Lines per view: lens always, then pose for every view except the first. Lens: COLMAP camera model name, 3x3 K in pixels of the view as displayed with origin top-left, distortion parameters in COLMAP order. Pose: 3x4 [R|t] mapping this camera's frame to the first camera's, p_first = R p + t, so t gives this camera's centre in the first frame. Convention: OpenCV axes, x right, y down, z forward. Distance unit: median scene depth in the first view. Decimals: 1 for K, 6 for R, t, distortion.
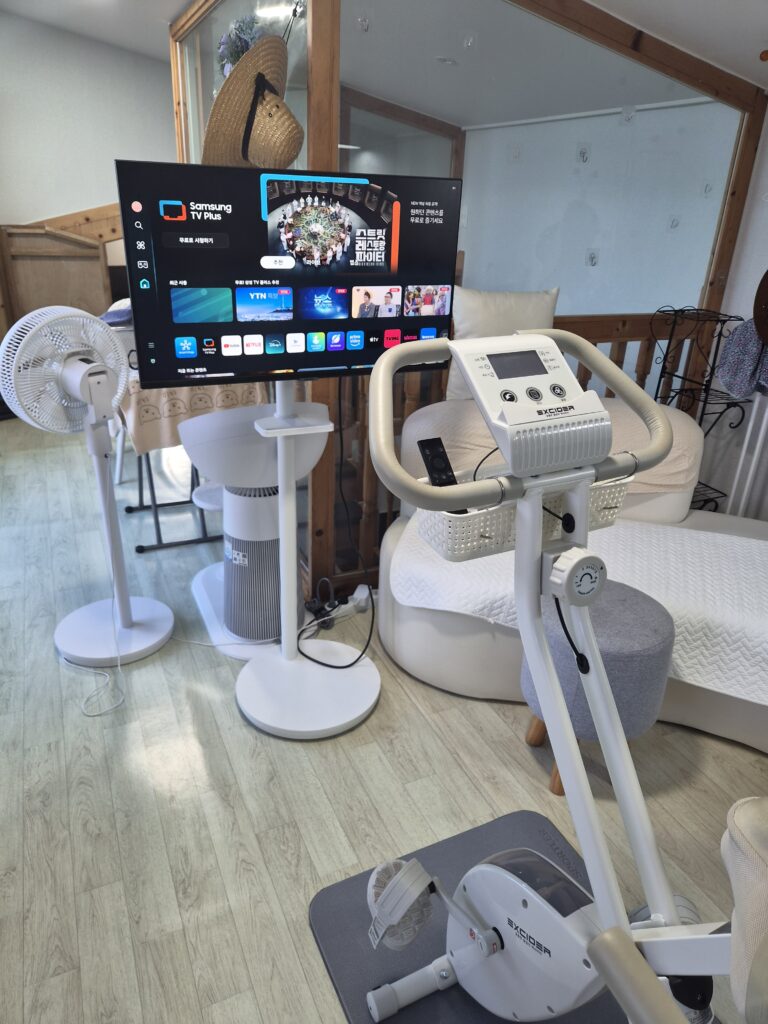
lens RADIAL K [[687.8, 0, 378.2], [0, 687.8, 513.4], [0, 0, 1]] dist [-0.006796, -0.000515]
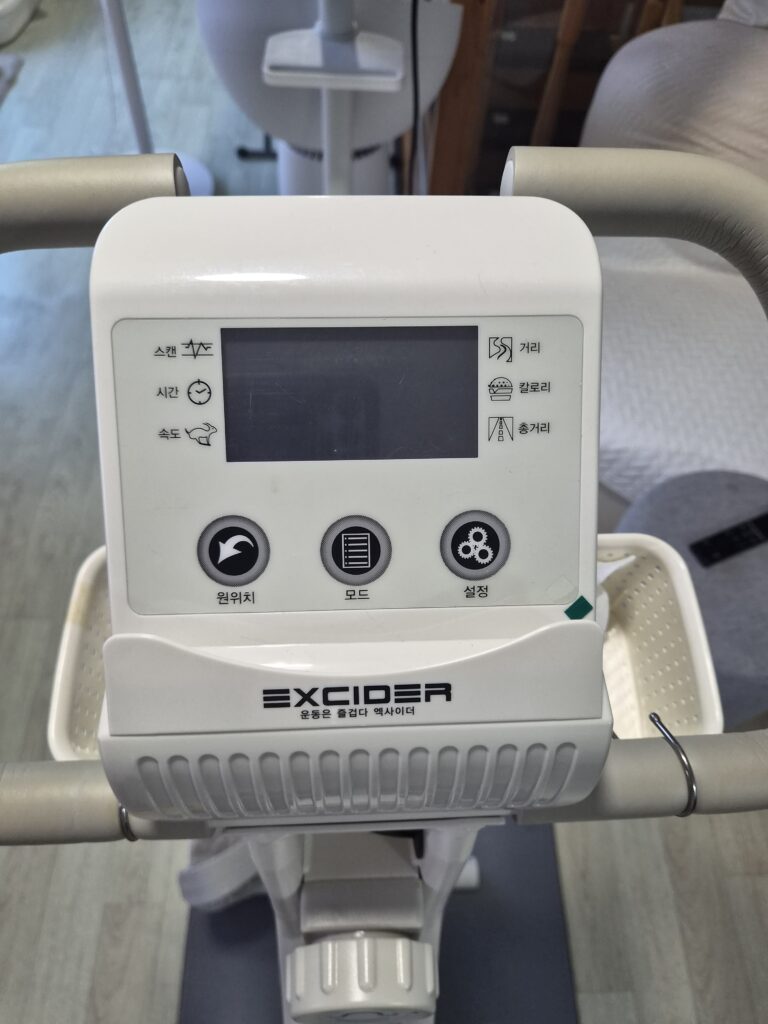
lens RADIAL K [[687.8, 0, 386.5], [0, 687.8, 513.1], [0, 0, 1]] dist [-0.006796, -0.000515]
pose [[0.912709, 0.357311, -0.198218, 0.206757], [-0.183682, 0.792108, 0.582088, -0.243930], [0.364997, -0.494868, 0.788596, 0.594855]]
